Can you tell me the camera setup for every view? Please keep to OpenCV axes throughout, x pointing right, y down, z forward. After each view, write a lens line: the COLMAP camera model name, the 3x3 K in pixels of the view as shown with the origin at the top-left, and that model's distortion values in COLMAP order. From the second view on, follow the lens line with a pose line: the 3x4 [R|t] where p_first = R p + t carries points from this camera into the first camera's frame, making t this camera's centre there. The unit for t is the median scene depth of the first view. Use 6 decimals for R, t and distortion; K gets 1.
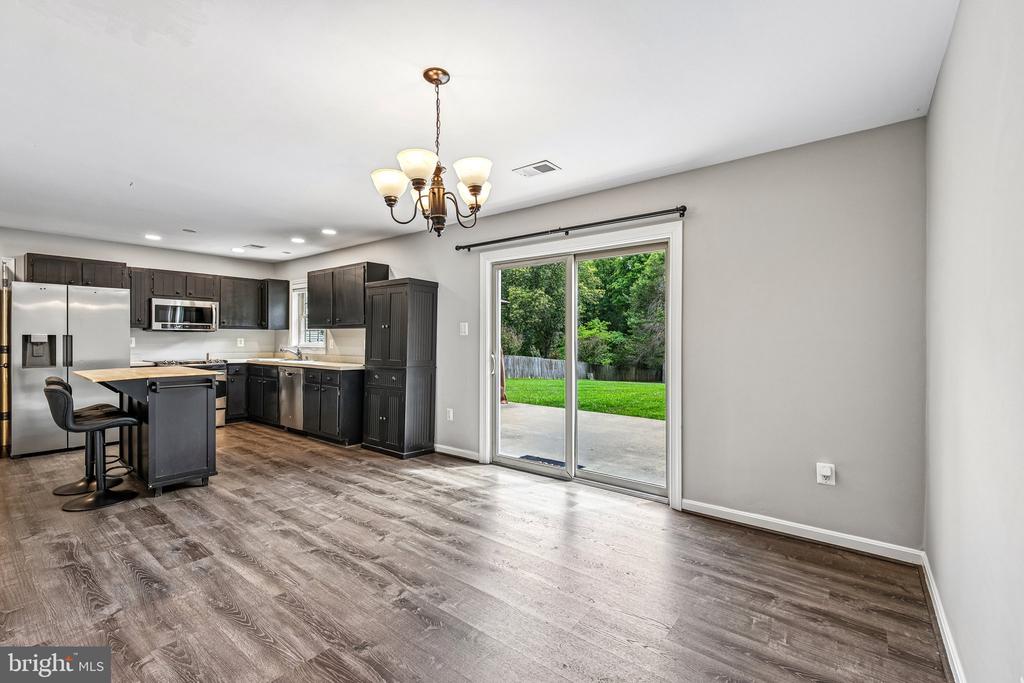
lens RADIAL K [[442.1, 0, 511.1], [0, 442.1, 339.2], [0, 0, 1]] dist [0.002426, -0.000008]
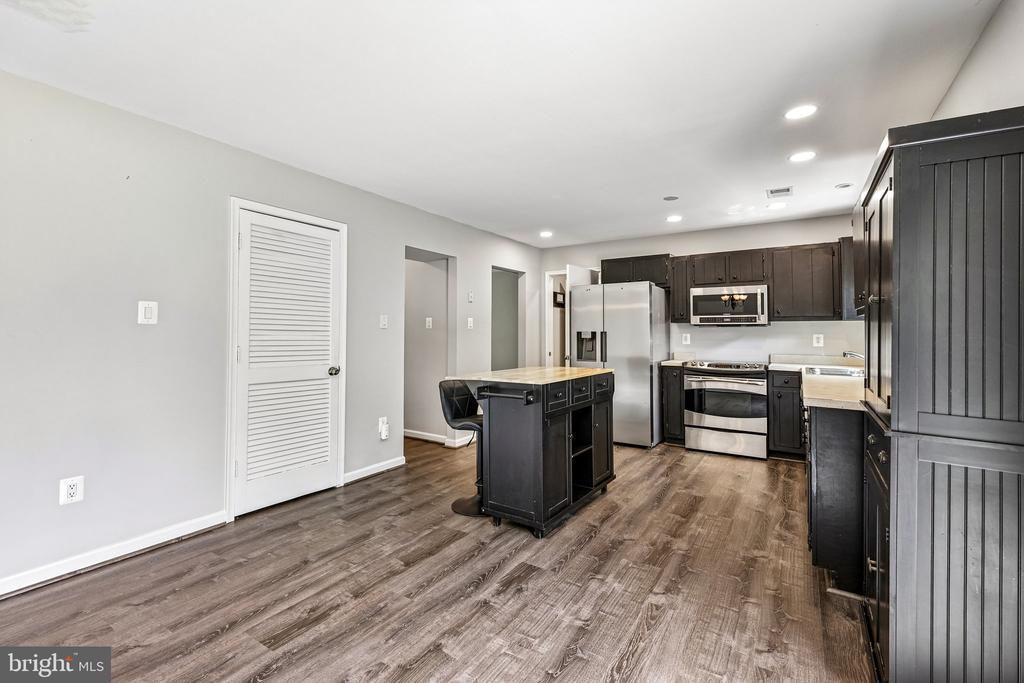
lens RADIAL K [[450.6, 0, 512.8], [0, 450.6, 319.1], [0, 0, 1]] dist [0.002723, 0.000035]
pose [[0.100678, -0.036115, -0.994263, 0.052183], [-0.001263, 0.999336, -0.036427, 0.000743], [0.994918, 0.004923, 0.100566, 0.900893]]
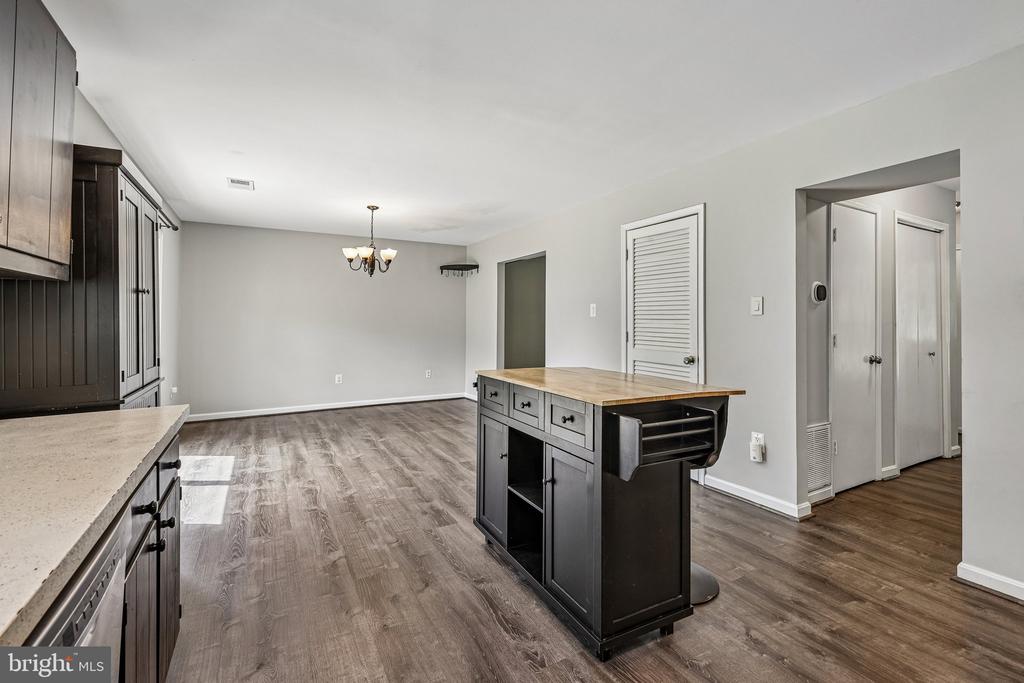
lens RADIAL K [[454.1, 0, 513.8], [0, 454.1, 311.3], [0, 0, 1]] dist [0.002037, -0.000014]
pose [[-0.923604, 0.004619, 0.383319, -1.011073], [-0.004826, 0.999708, -0.023675, -0.000971], [-0.383317, -0.023716, -0.923312, 1.664112]]
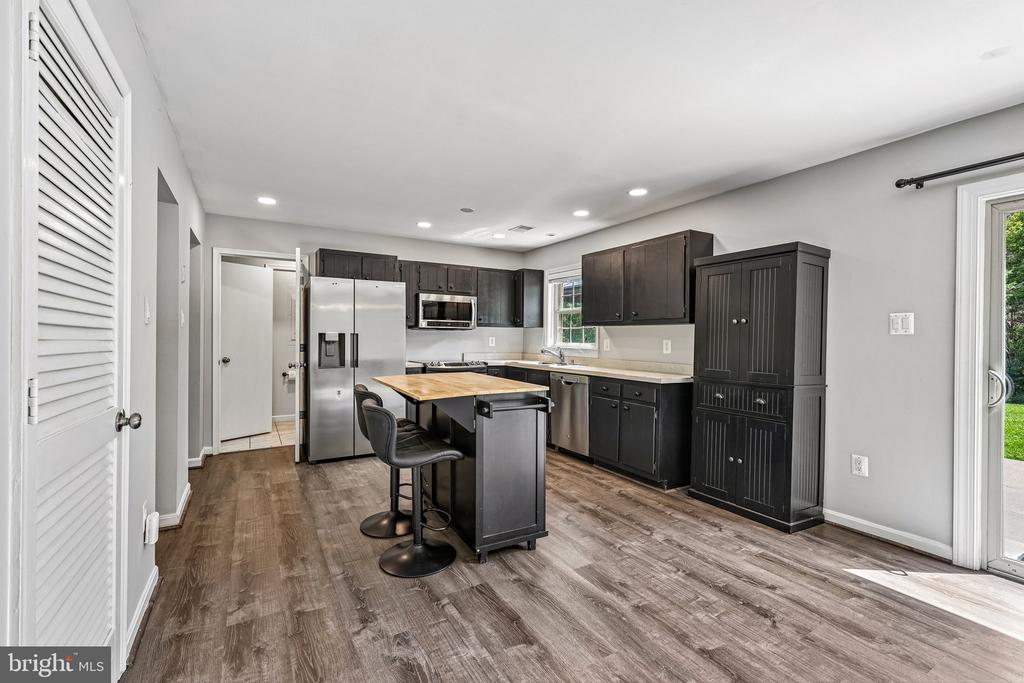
lens RADIAL K [[442.1, 0, 511.1], [0, 442.1, 339.2], [0, 0, 1]] dist [0.002426, -0.000008]
pose [[0.931562, 0.006358, -0.363527, -0.479008], [-0.005539, 0.999979, 0.003297, -0.002422], [0.363541, -0.001057, 0.931578, 0.345027]]
